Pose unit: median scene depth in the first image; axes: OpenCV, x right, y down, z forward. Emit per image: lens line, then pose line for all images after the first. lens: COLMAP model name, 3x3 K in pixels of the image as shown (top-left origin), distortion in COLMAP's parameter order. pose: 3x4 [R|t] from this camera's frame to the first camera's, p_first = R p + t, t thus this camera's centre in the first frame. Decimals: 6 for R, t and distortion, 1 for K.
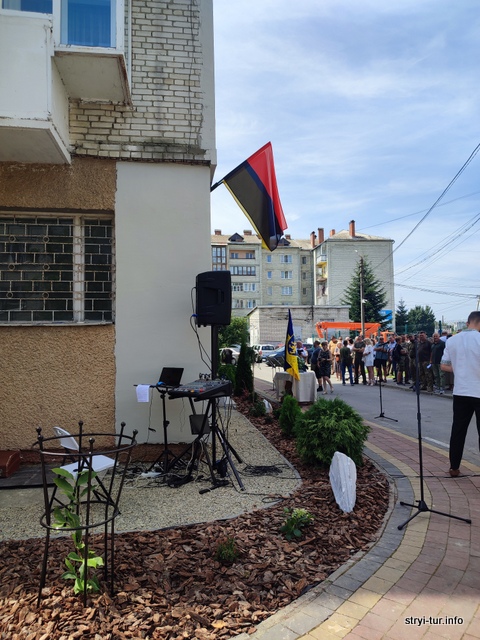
lens RADIAL K [[458.4, 0, 233.0], [0, 458.4, 334.4], [0, 0, 1]] dist [-0.010856, -0.007219]
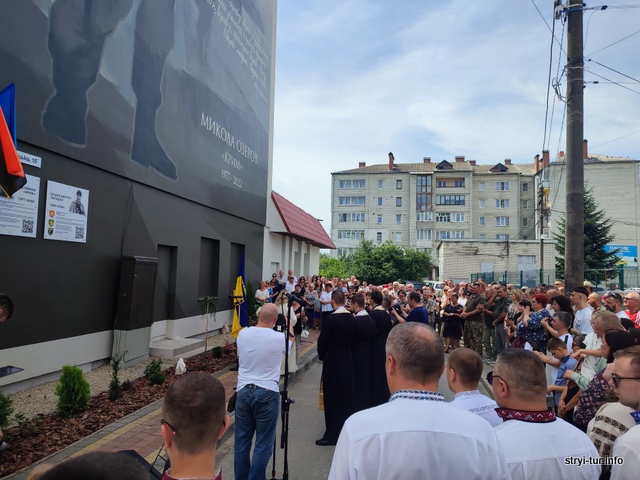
lens RADIAL K [[458.4, 0, 318.1], [0, 458.4, 245.4], [0, 0, 1]] dist [-0.010856, -0.007219]
pose [[0.939166, 0.019122, -0.342932, 0.455641], [-0.032051, 0.998972, -0.032072, -0.040546], [0.341966, 0.041112, 0.938813, 0.181761]]
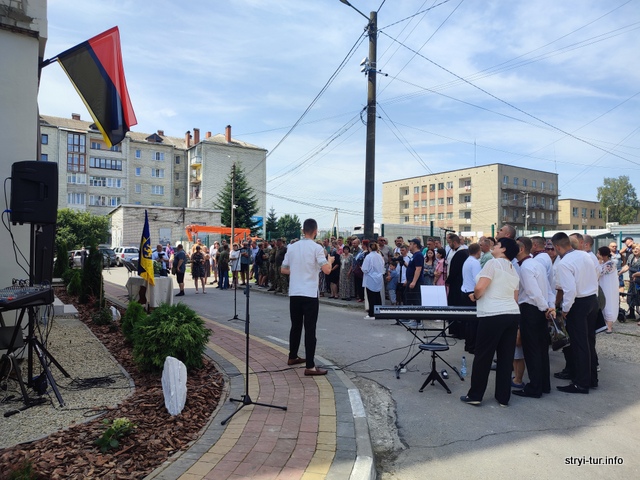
lens RADIAL K [[458.4, 0, 331.9], [0, 458.4, 251.5], [0, 0, 1]] dist [-0.010856, -0.007219]
pose [[0.887992, 0.020790, 0.459389, 0.033094], [-0.033695, 0.999234, 0.019912, -0.001205], [-0.458623, -0.033161, 0.888012, -0.015762]]
